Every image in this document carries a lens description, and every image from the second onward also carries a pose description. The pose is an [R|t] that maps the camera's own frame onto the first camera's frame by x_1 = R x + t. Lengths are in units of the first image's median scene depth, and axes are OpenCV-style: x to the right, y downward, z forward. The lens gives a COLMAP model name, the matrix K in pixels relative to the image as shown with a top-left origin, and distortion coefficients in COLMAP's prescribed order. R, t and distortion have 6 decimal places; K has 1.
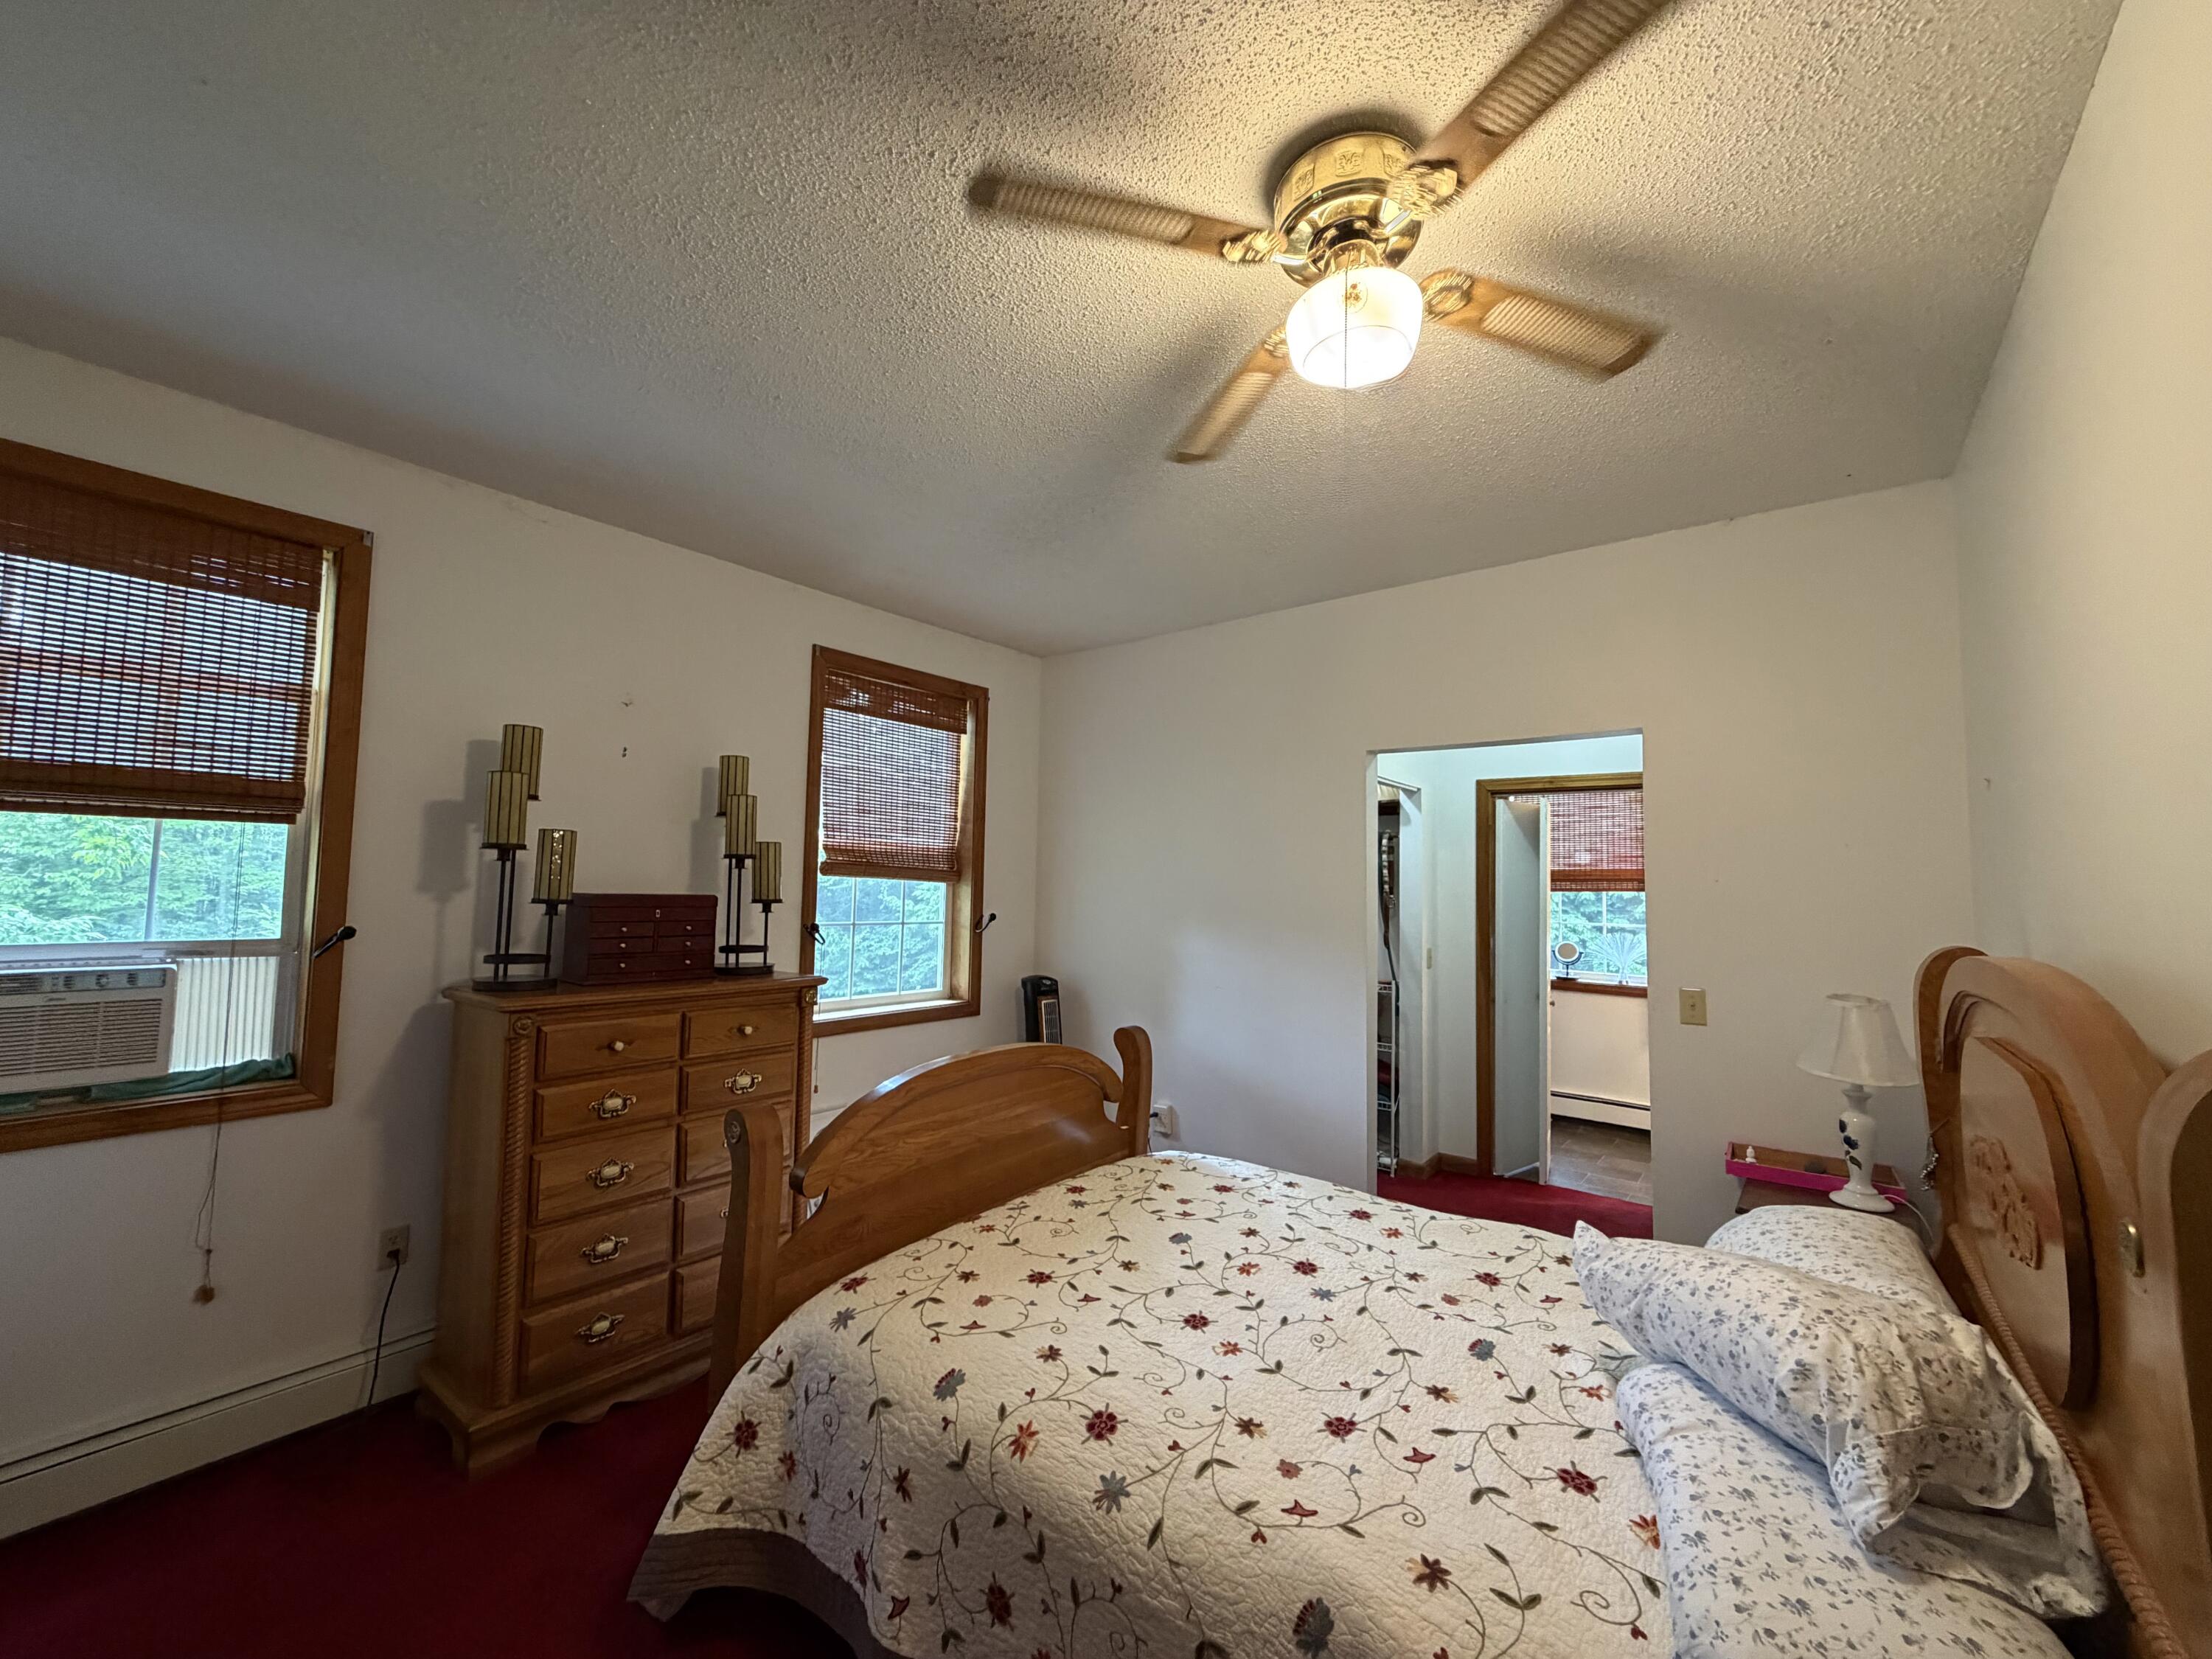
lens RADIAL K [[878.1, 0, 1102.3], [0, 878.1, 828.0], [0, 0, 1]] dist [0.000773, -0.000008]
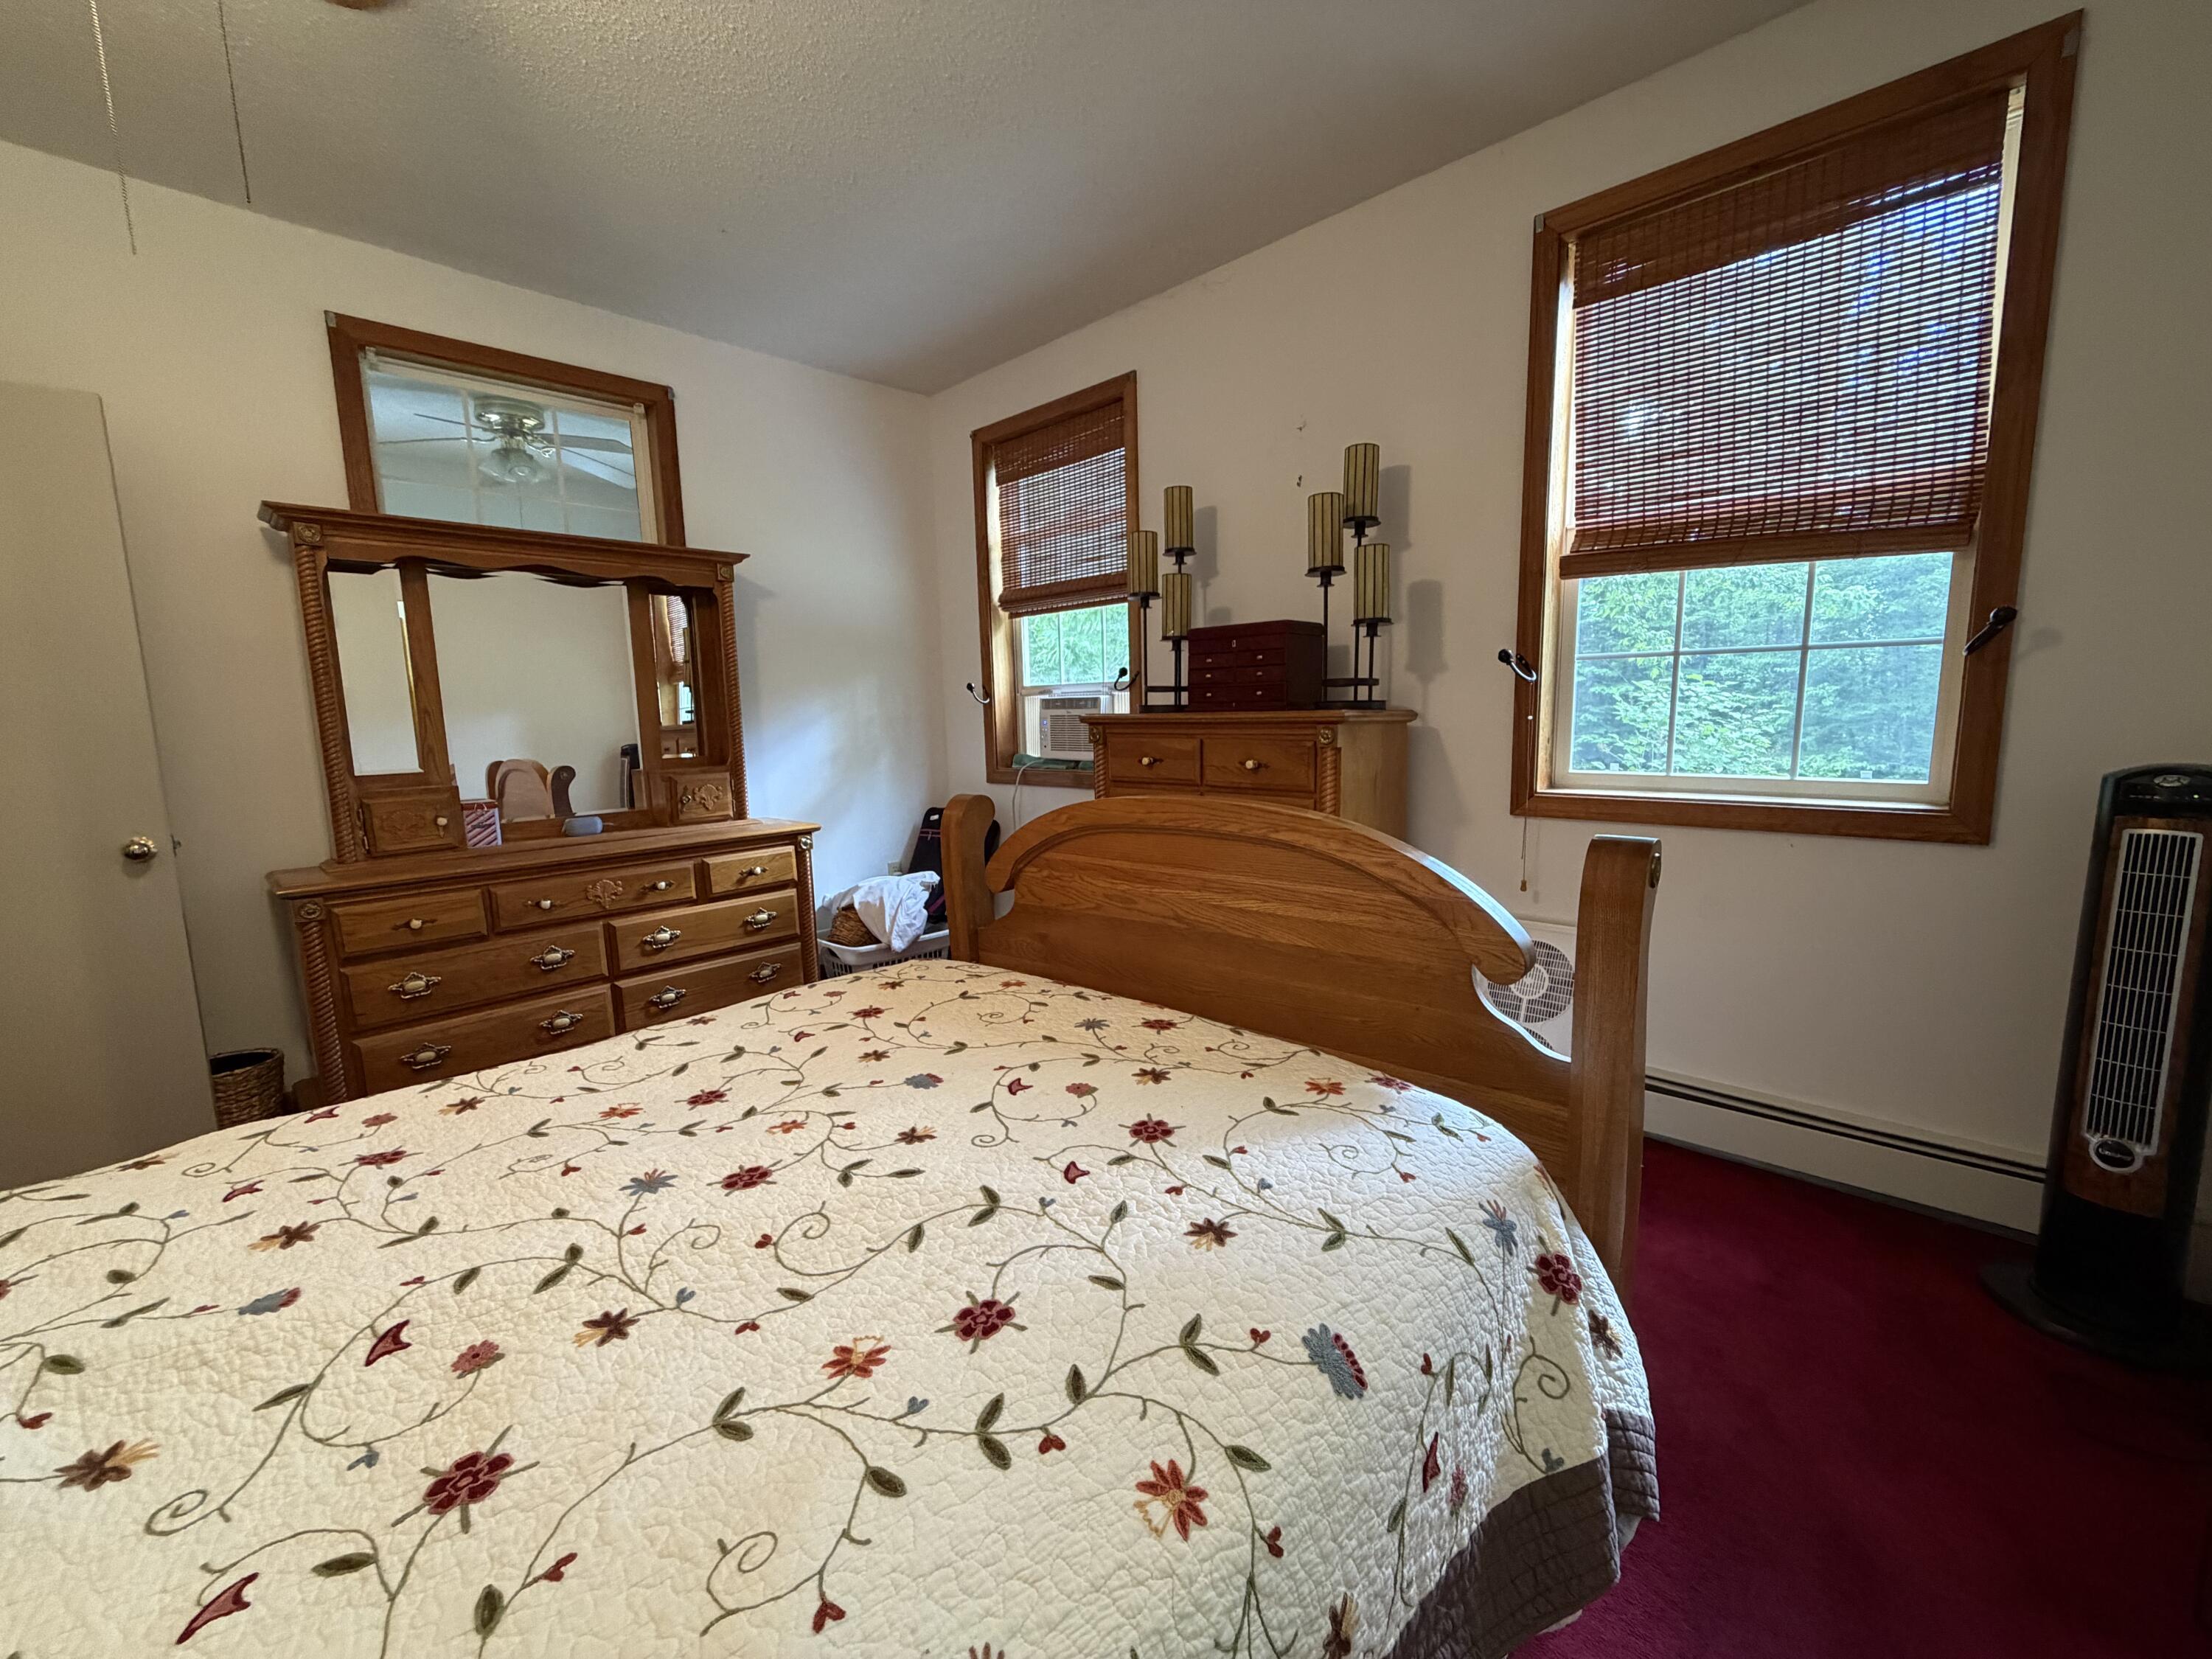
lens RADIAL K [[878.1, 0, 1102.3], [0, 878.1, 828.0], [0, 0, 1]] dist [0.000773, -0.000008]
pose [[-0.088162, 0.115117, -0.989432, 0.599446], [0.086806, 0.990409, 0.107496, 0.212501], [0.992317, -0.076412, -0.097309, 1.076834]]
